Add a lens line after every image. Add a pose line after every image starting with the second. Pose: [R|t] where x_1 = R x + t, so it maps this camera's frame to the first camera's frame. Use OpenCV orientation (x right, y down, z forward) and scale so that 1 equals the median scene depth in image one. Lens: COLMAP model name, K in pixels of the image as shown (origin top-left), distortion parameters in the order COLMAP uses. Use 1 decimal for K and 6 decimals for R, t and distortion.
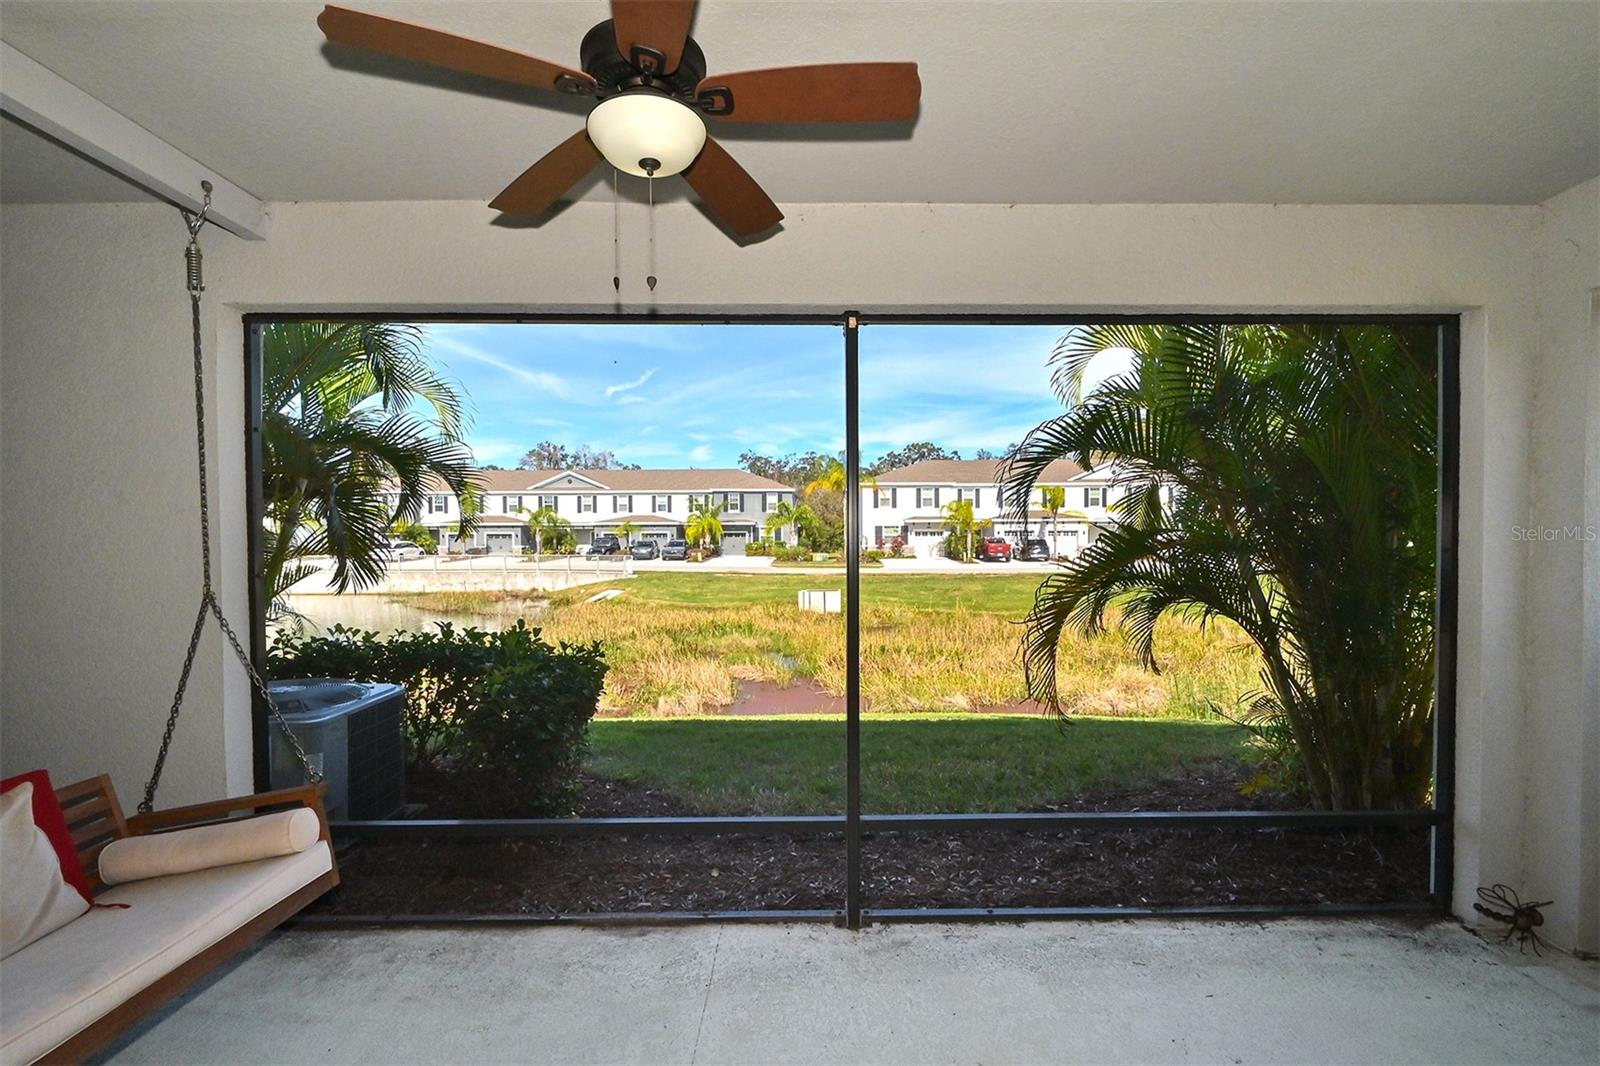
lens RADIAL K [[715.0, 0, 821.5], [0, 715.0, 545.7], [0, 0, 1]] dist [0.000037, -0.004333]
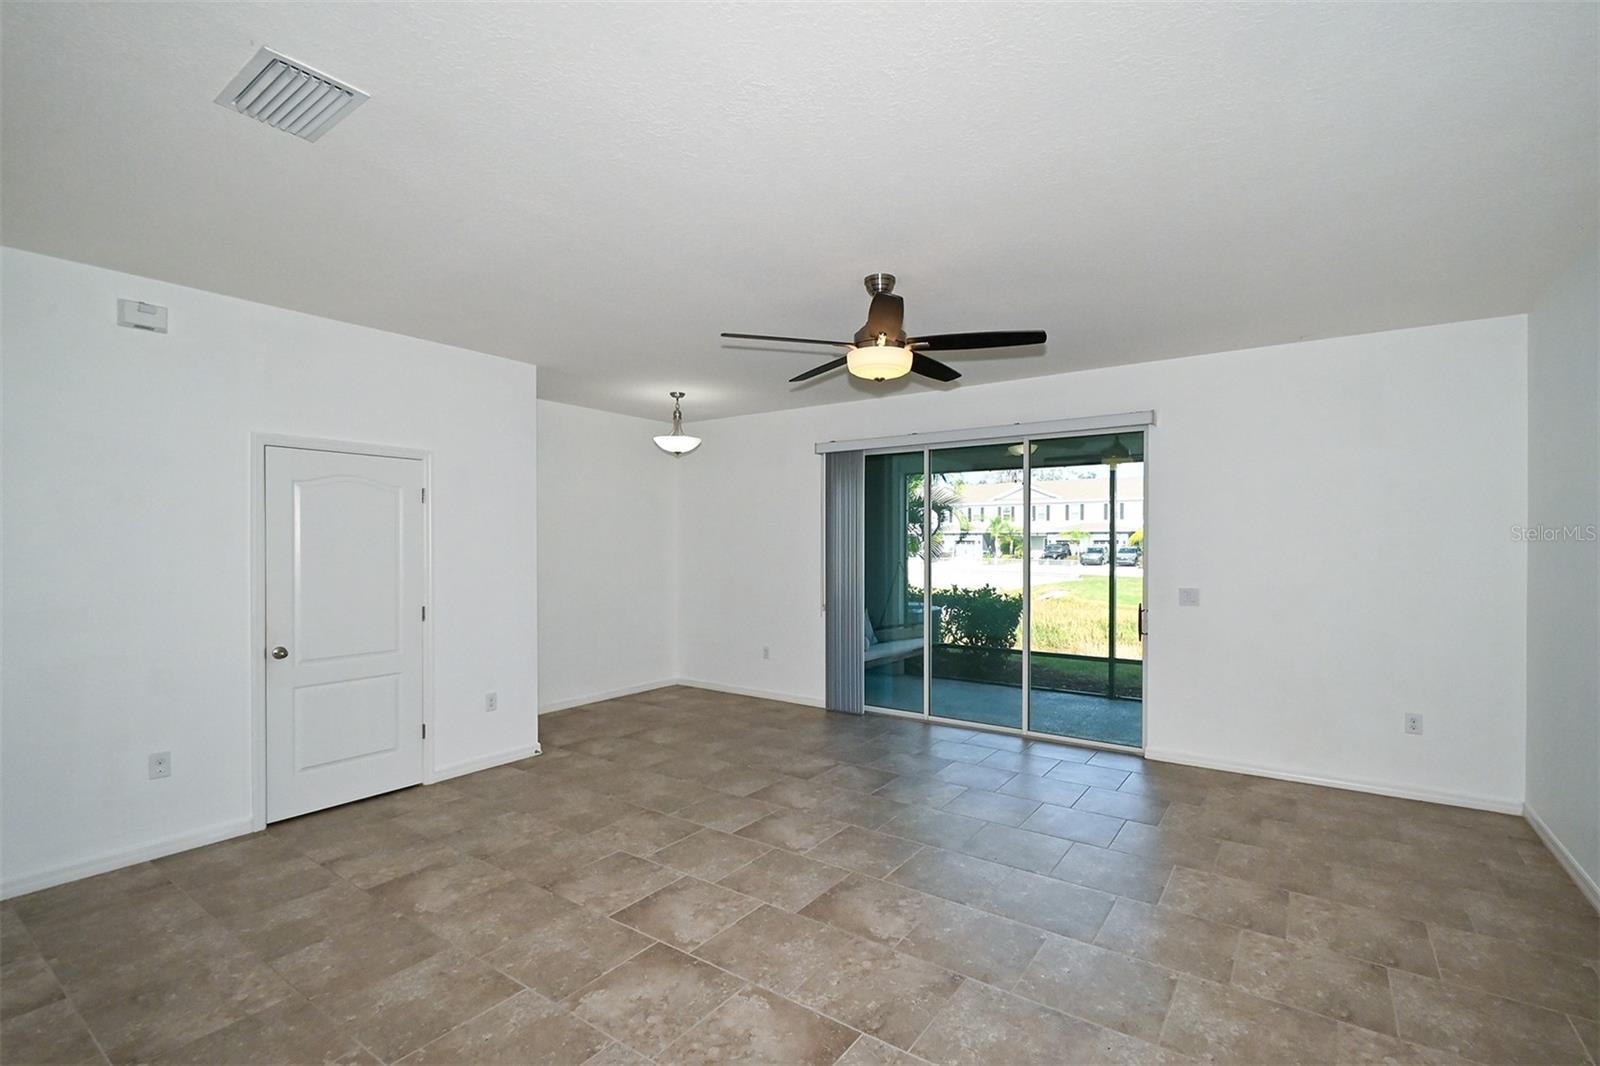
lens RADIAL K [[715.0, 0, 821.5], [0, 715.0, 545.7], [0, 0, 1]] dist [0.000037, -0.004333]
pose [[0.814857, 0.010477, -0.579568, 0.088639], [-0.014934, 0.999884, -0.002922, 0.000347], [0.579470, 0.011036, 0.814919, -0.220679]]
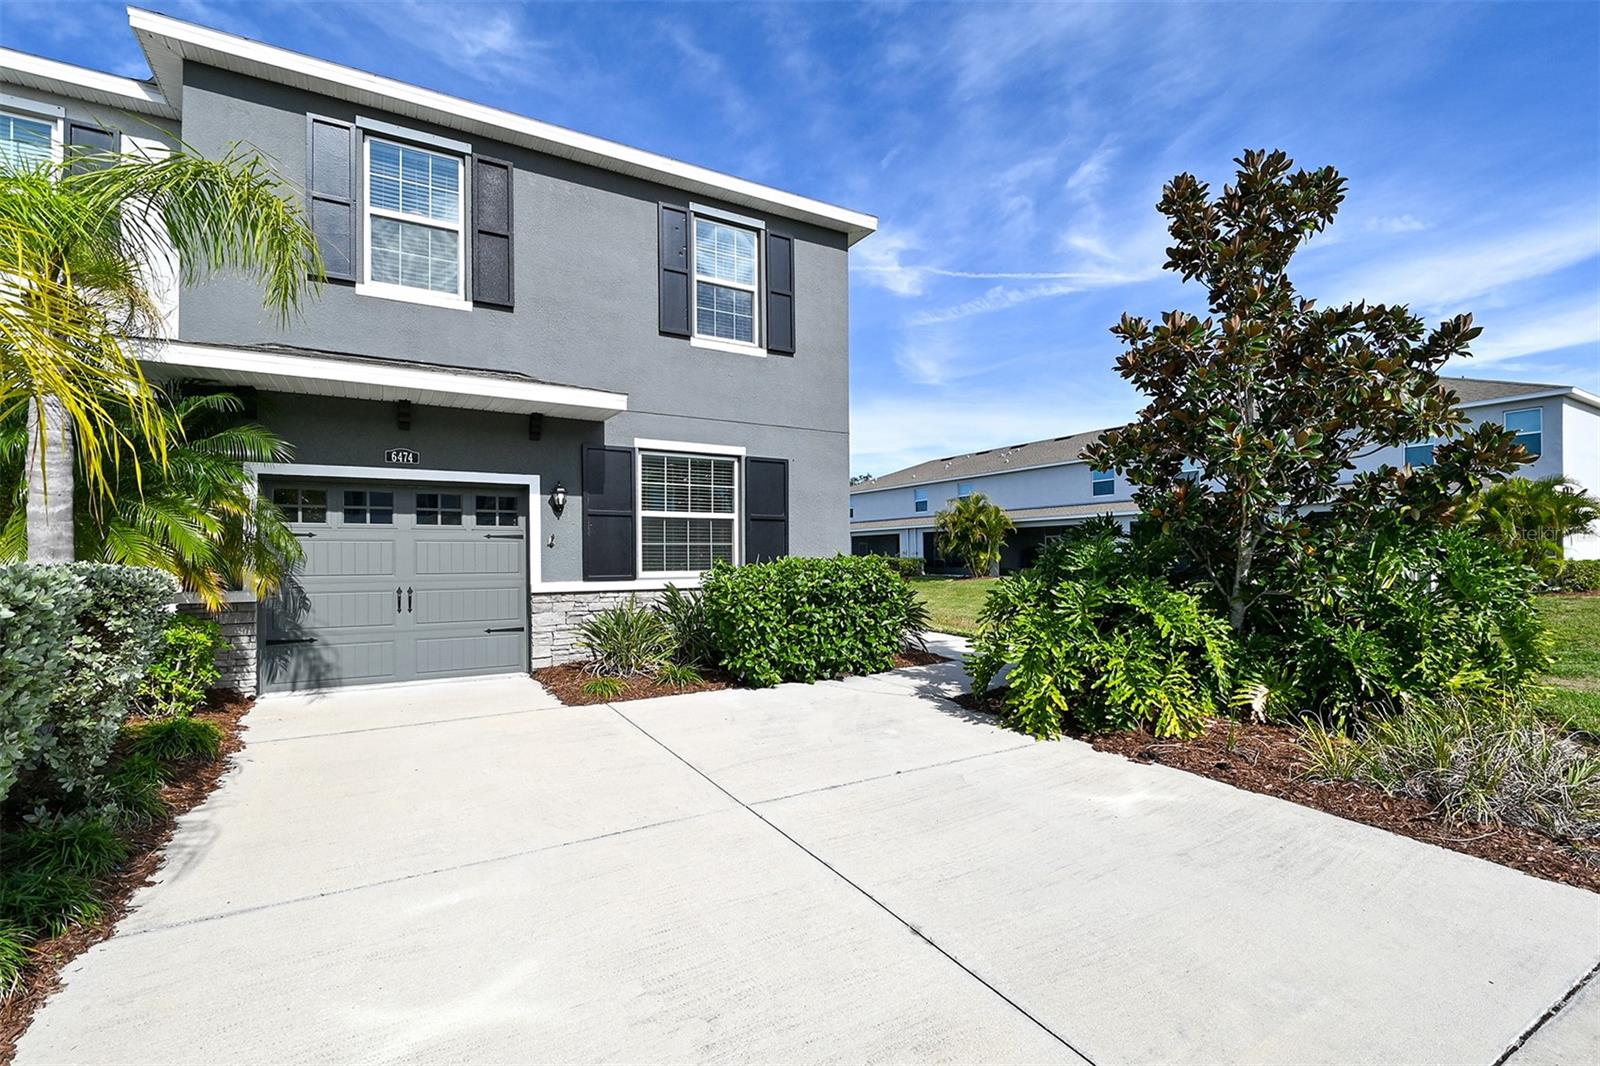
lens RADIAL K [[715.0, 0, 821.5], [0, 715.0, 545.7], [0, 0, 1]] dist [0.000037, -0.004333]
pose [[0.864701, 0.011356, 0.502158, -0.122895], [0.000837, 0.999710, -0.024048, -0.005297], [-0.502286, 0.021215, 0.864441, 0.868628]]
